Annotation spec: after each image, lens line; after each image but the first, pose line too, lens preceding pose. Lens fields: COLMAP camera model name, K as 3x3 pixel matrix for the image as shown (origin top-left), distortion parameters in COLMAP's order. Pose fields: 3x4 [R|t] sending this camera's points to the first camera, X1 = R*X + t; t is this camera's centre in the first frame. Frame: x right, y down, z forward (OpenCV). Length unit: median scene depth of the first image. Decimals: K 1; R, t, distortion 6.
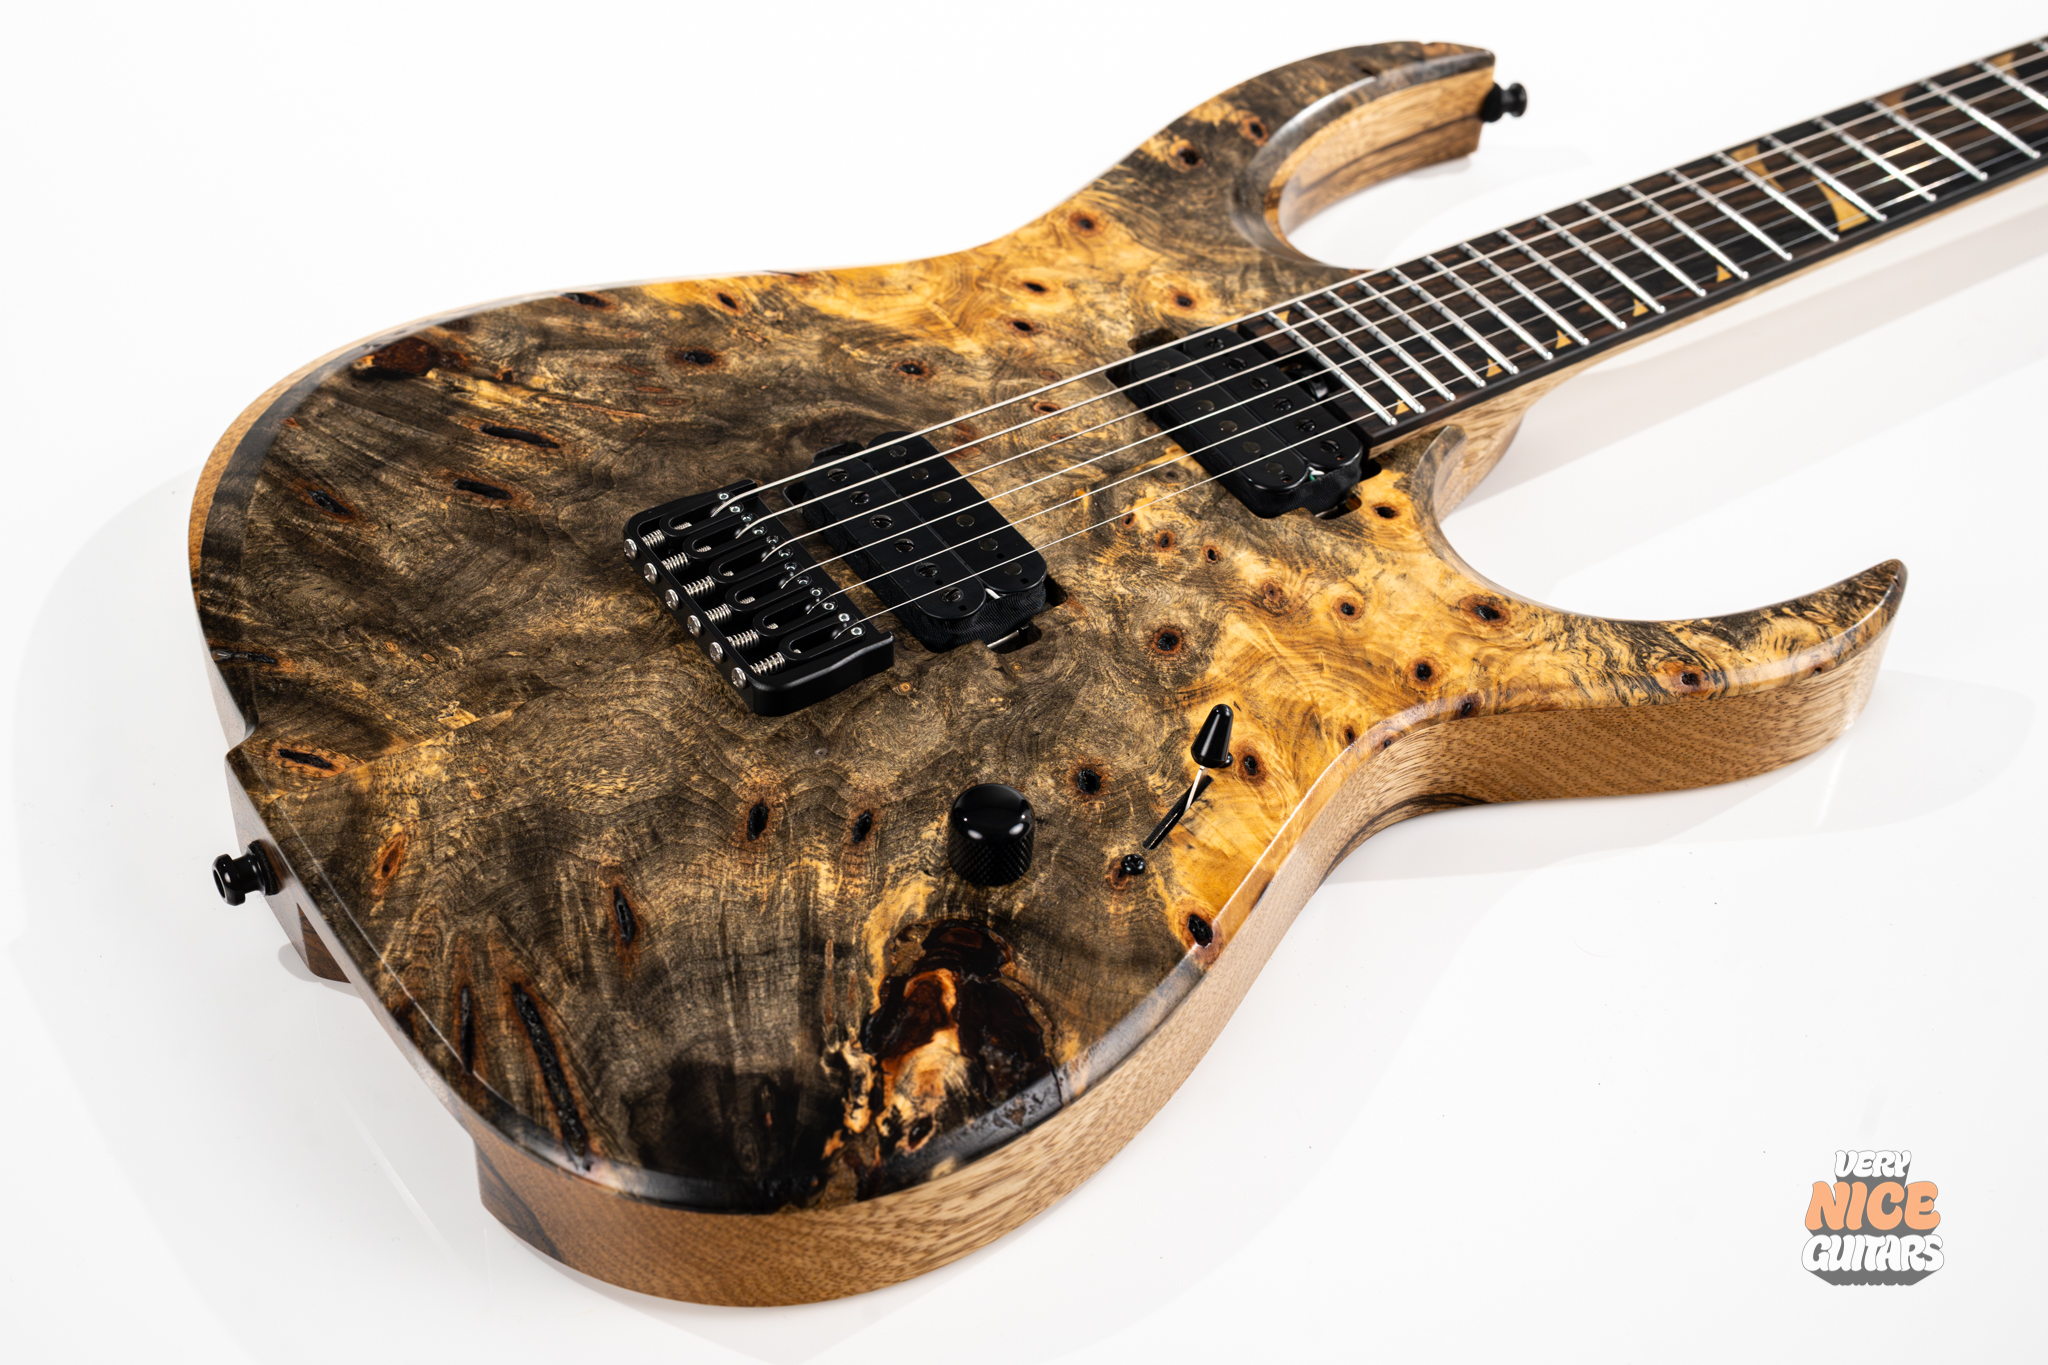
lens RADIAL K [[2916.5, 0, 1021.2], [0, 2916.5, 669.0], [0, 0, 1]] dist [0.052161, 0.000000]
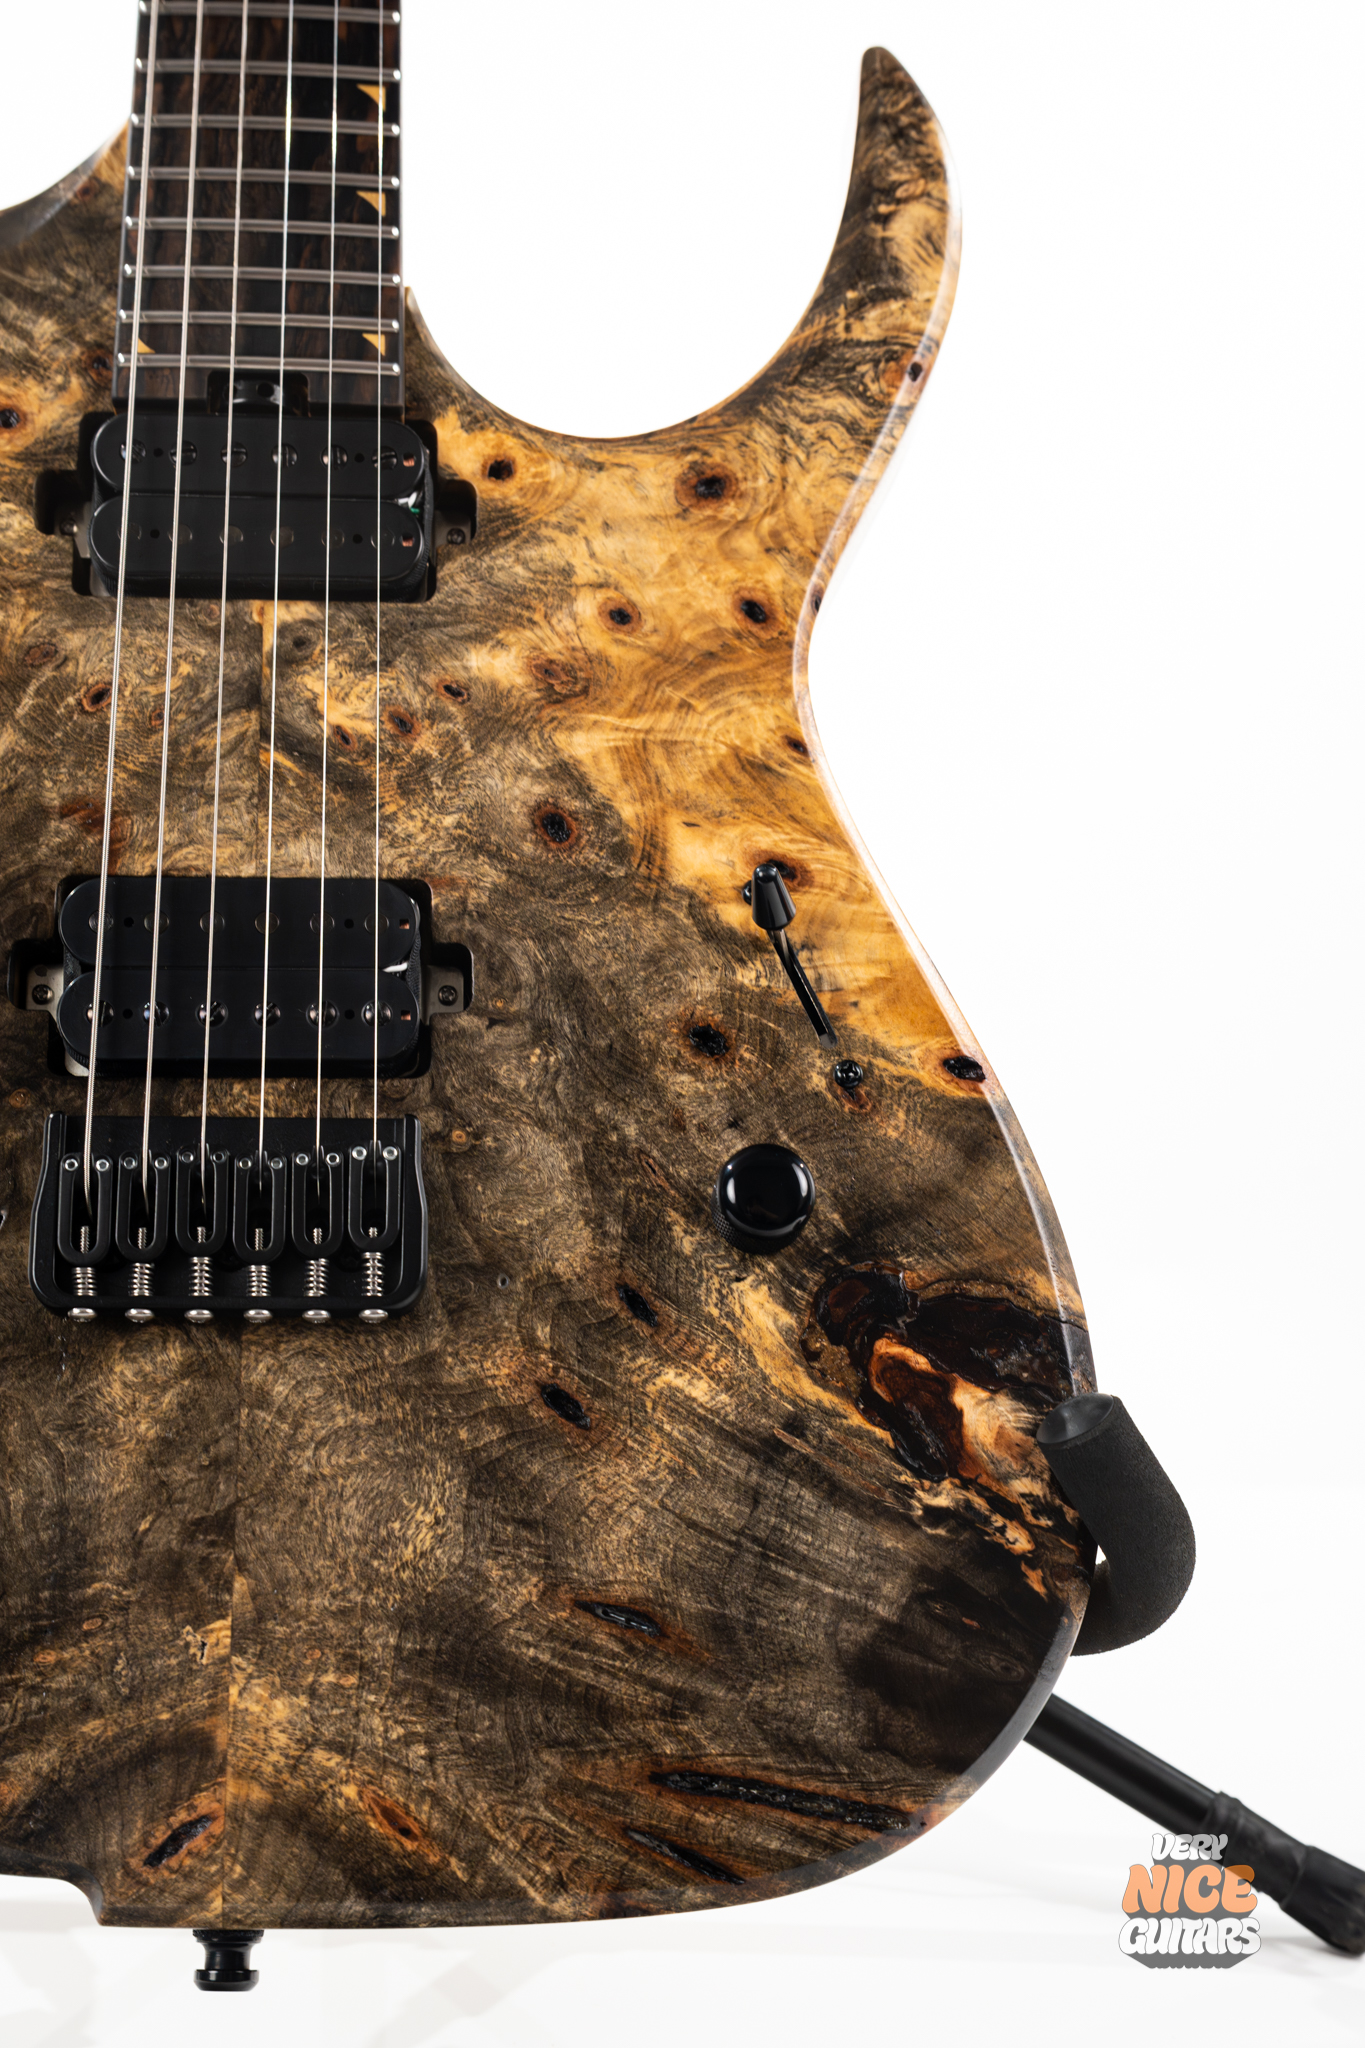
lens RADIAL K [[2916.5, 0, 680.1], [0, 2916.5, 1034.2], [0, 0, 1]] dist [0.052161, 0.000000]
pose [[0.546465, -0.810189, 0.212061, -0.148709], [0.536592, 0.533131, 0.654094, -0.485939], [-0.642997, -0.243649, 0.726079, 0.360401]]
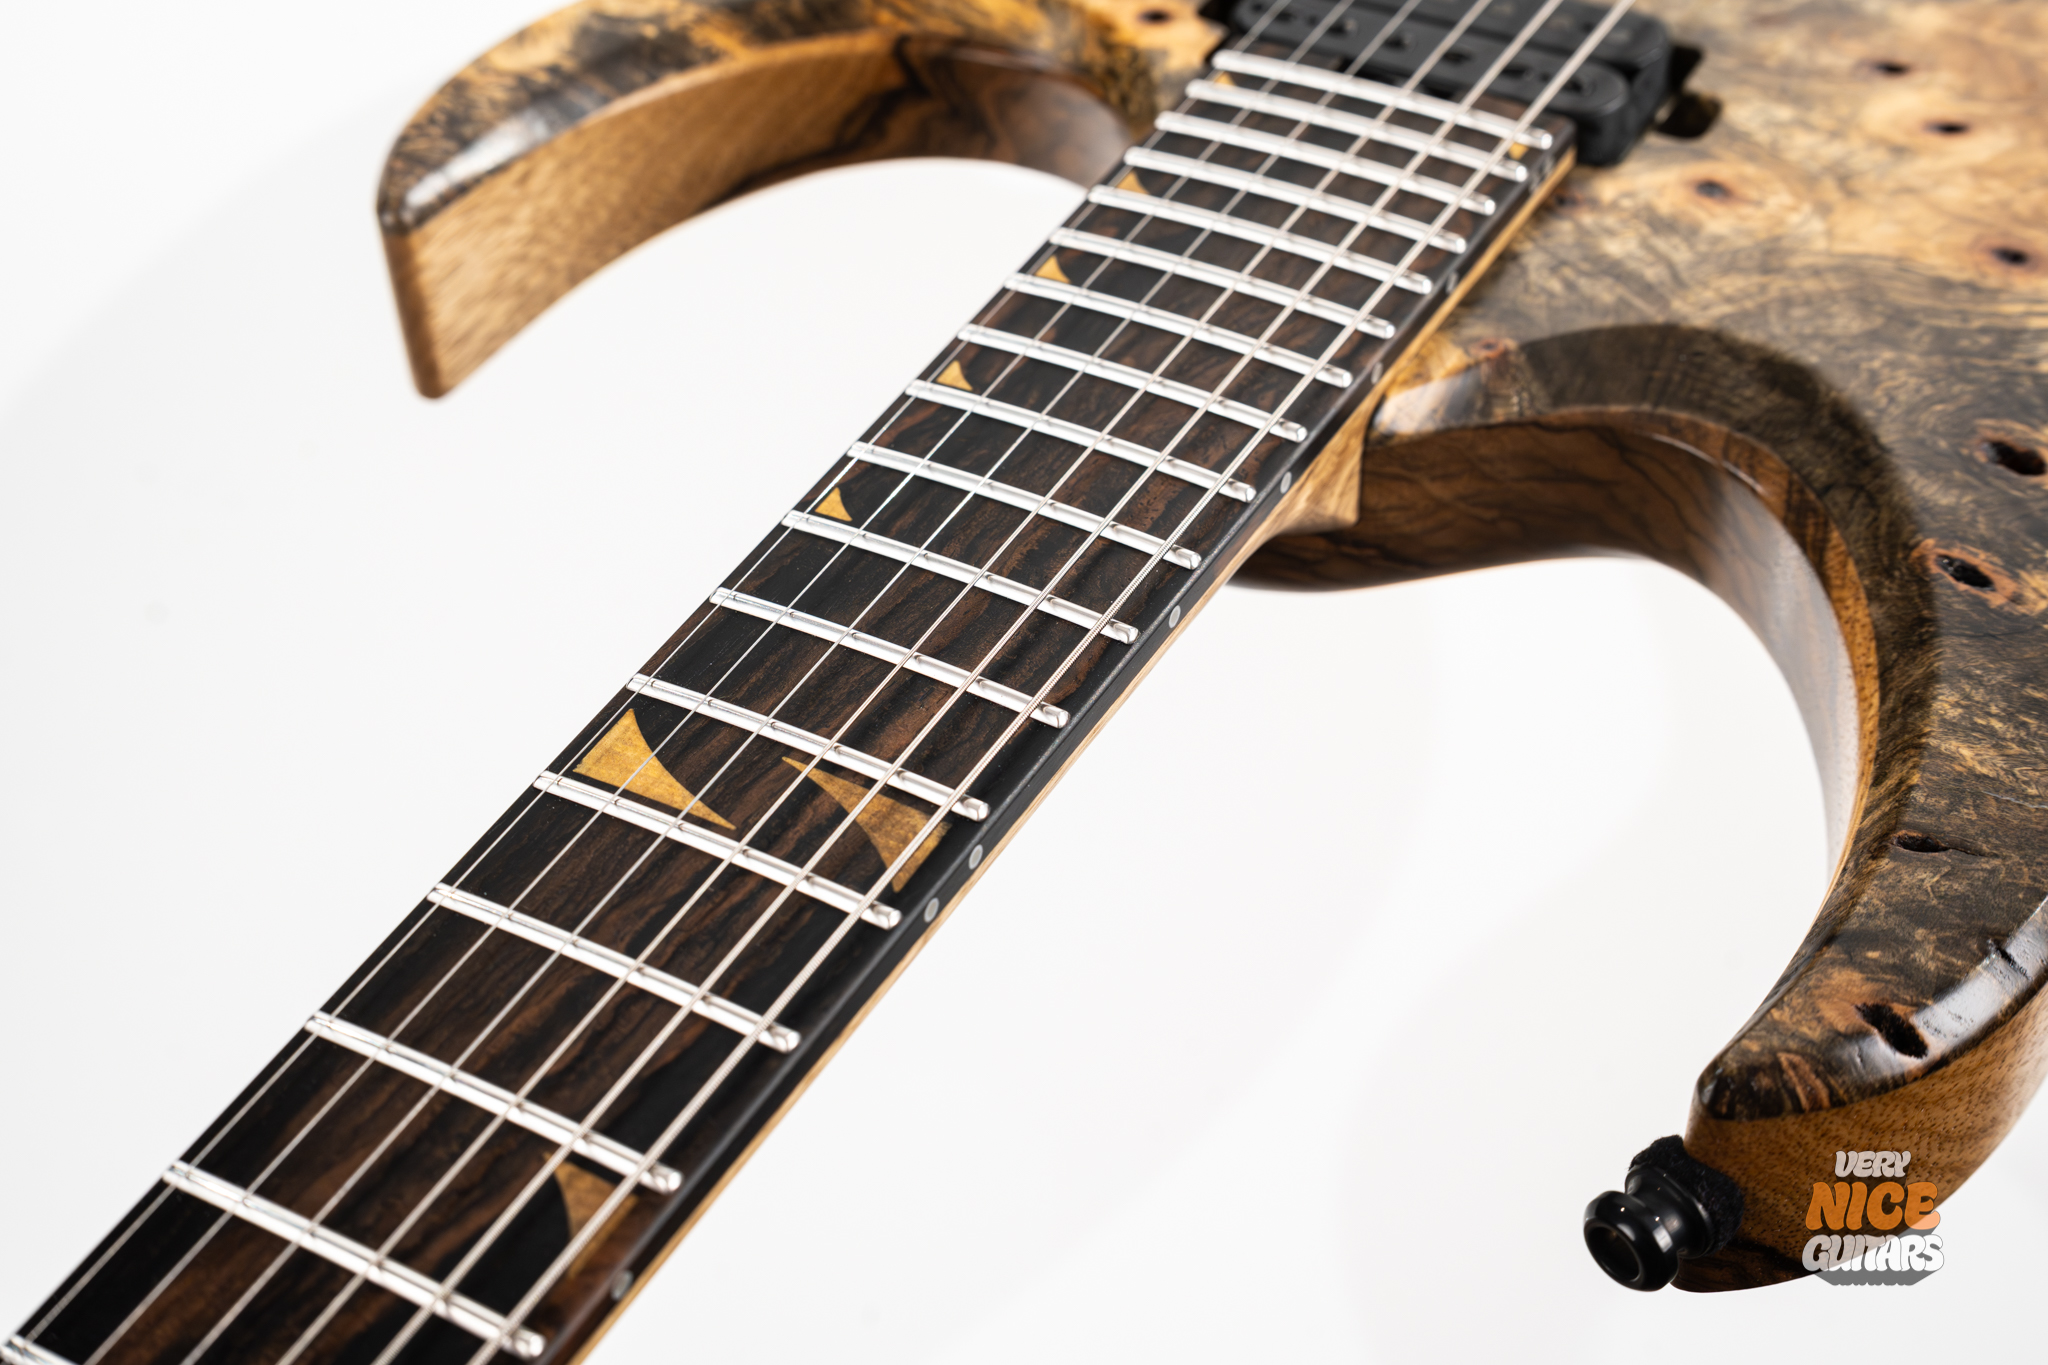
lens RADIAL K [[2916.5, 0, 1012.5], [0, 2916.5, 692.5], [0, 0, 1]] dist [0.052161, 0.000000]
pose [[-0.895635, 0.289627, -0.337570, 0.432588], [-0.309093, 0.140471, 0.940601, -0.660136], [0.319843, 0.946776, -0.036289, 1.197274]]
